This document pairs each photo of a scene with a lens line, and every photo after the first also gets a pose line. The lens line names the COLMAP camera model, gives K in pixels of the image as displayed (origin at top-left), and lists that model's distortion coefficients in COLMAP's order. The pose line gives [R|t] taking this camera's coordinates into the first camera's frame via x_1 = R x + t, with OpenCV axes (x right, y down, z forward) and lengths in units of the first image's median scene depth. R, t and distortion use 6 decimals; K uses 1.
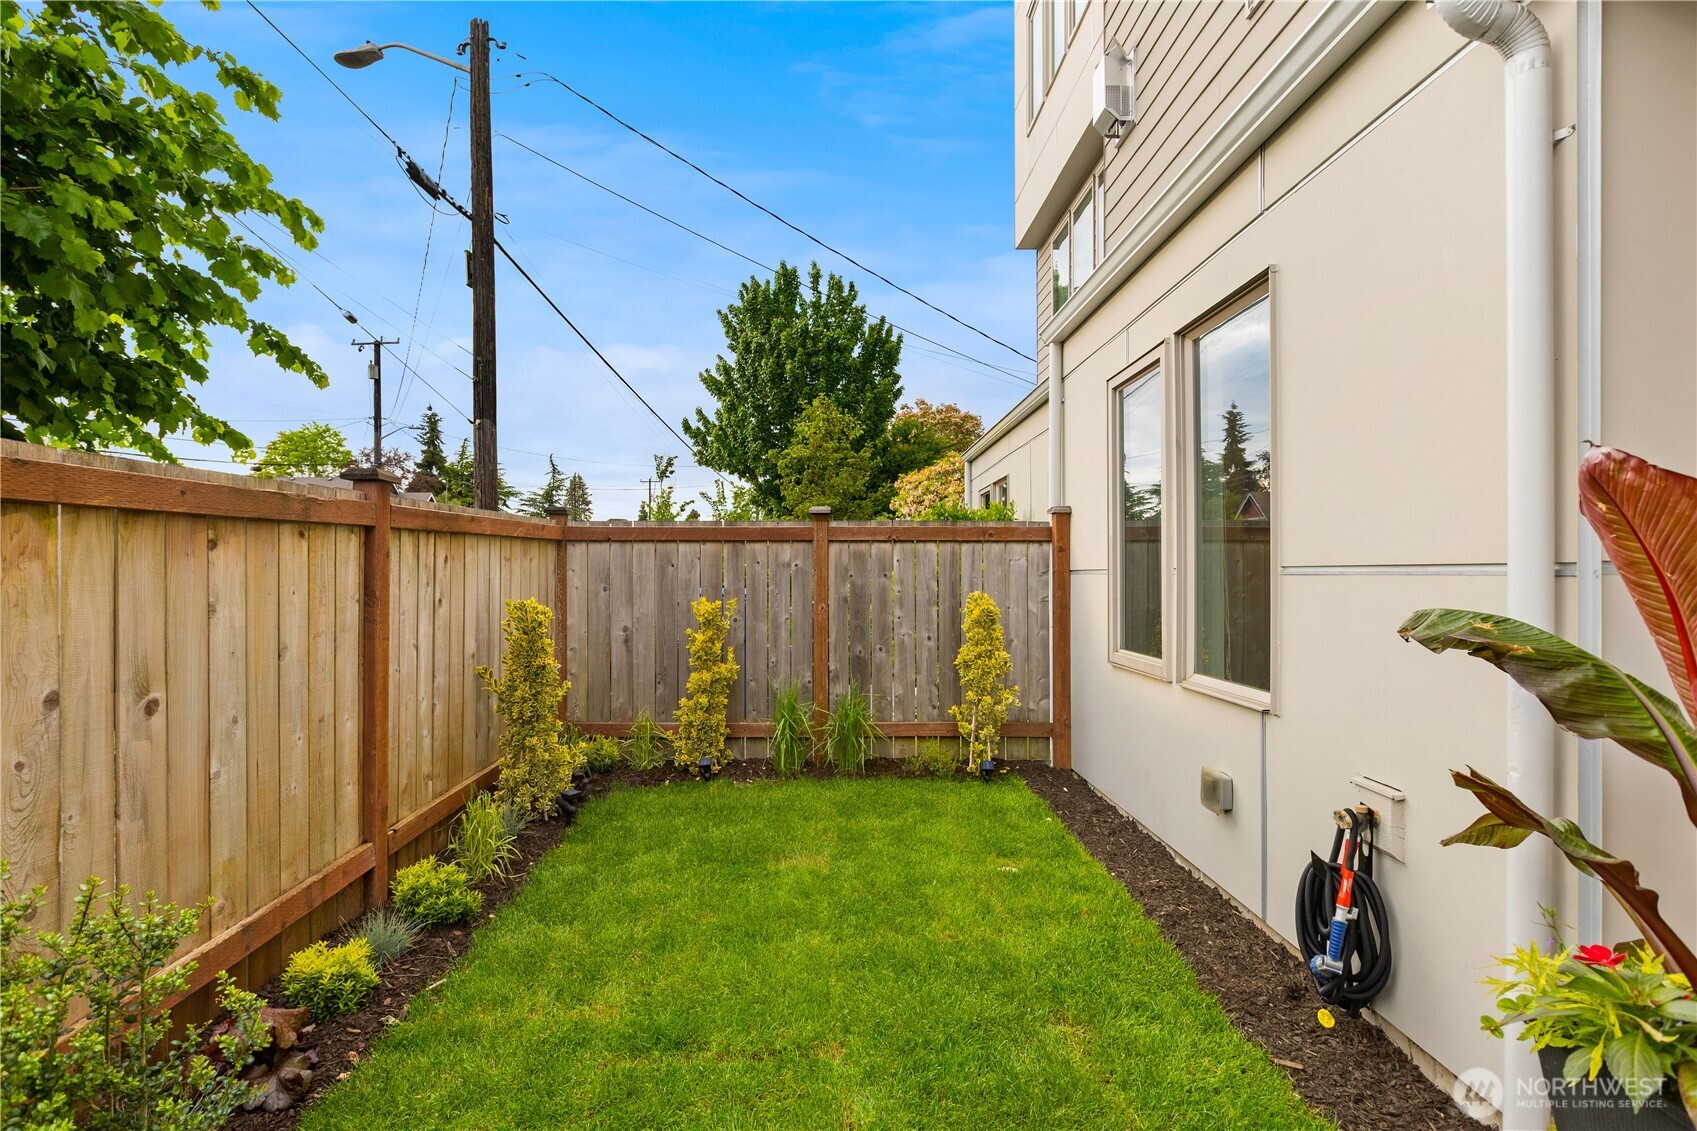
lens RADIAL K [[806.7, 0, 846.7], [0, 806.7, 572.1], [0, 0, 1]] dist [0.008862, 0.000886]
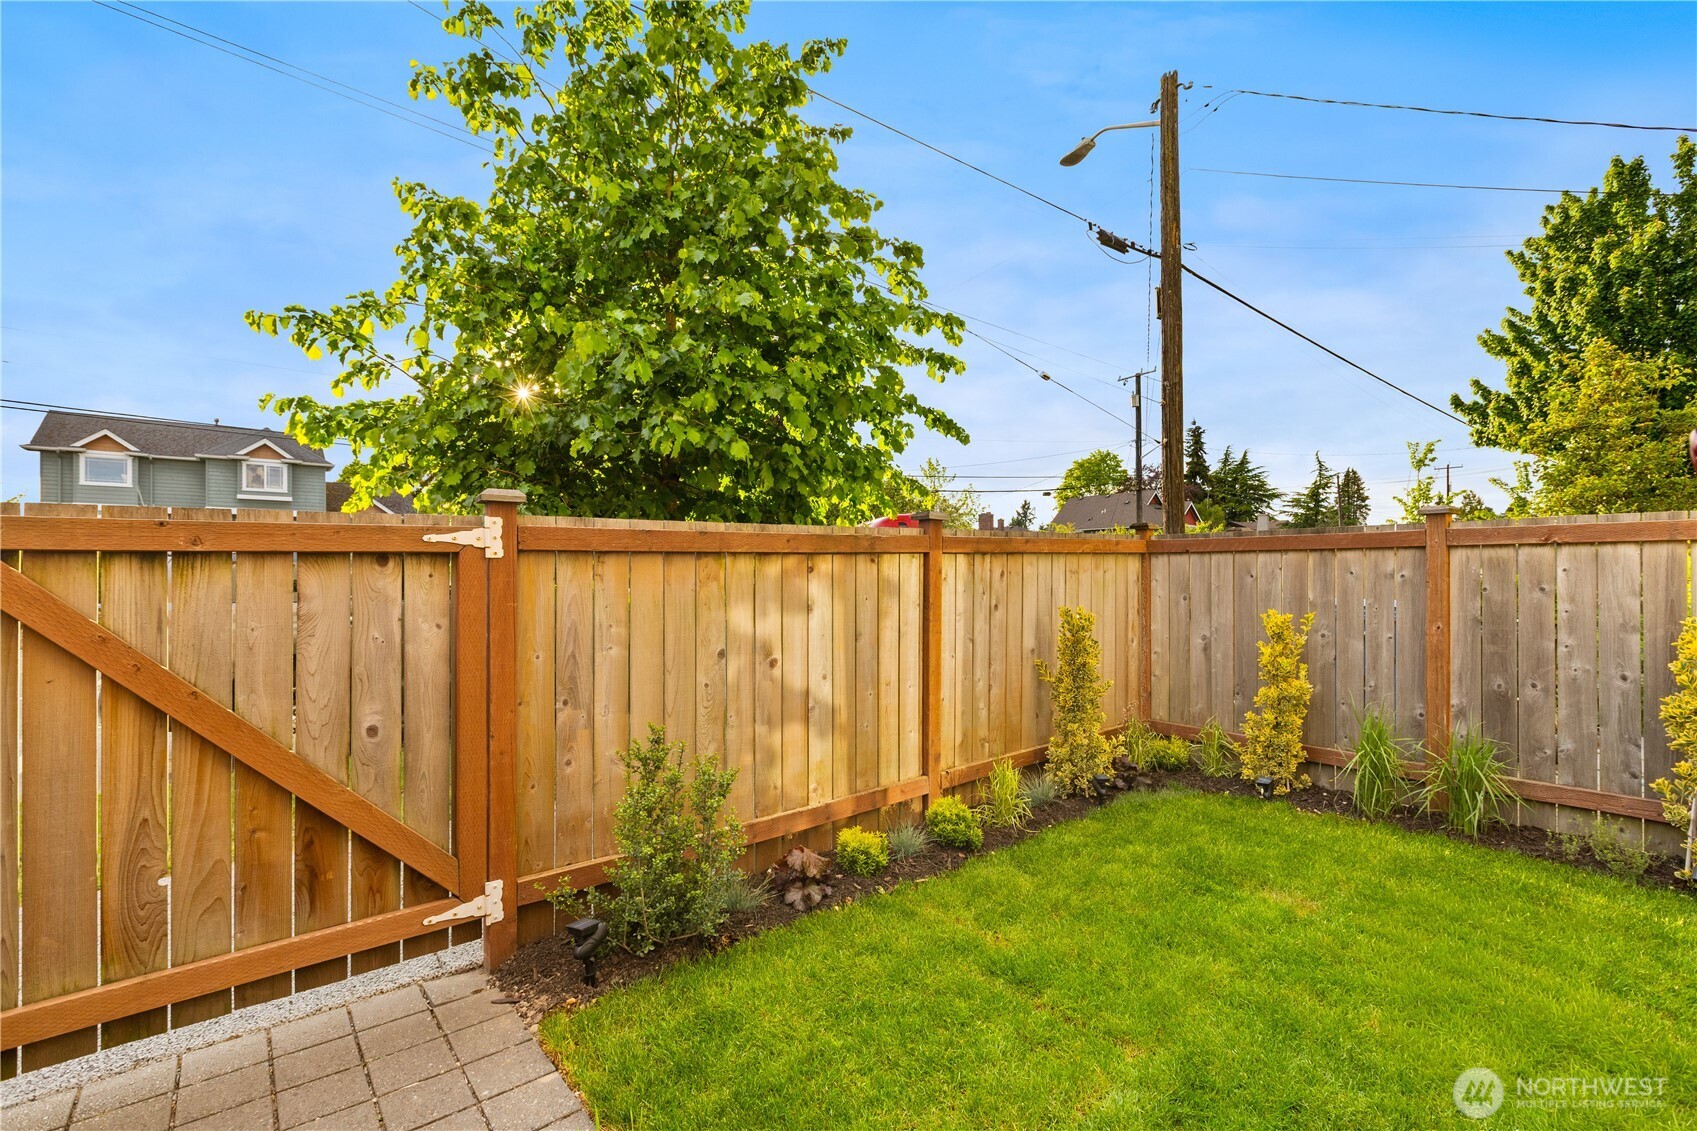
lens RADIAL K [[764.6, 0, 849.5], [0, 764.6, 574.9], [0, 0, 1]] dist [0.012886, 0.001301]
pose [[0.623454, 0.000870, -0.781859, 0.211595], [-0.000122, 0.999999, 0.001015, -0.010643], [0.781860, -0.000537, 0.623454, 0.034848]]
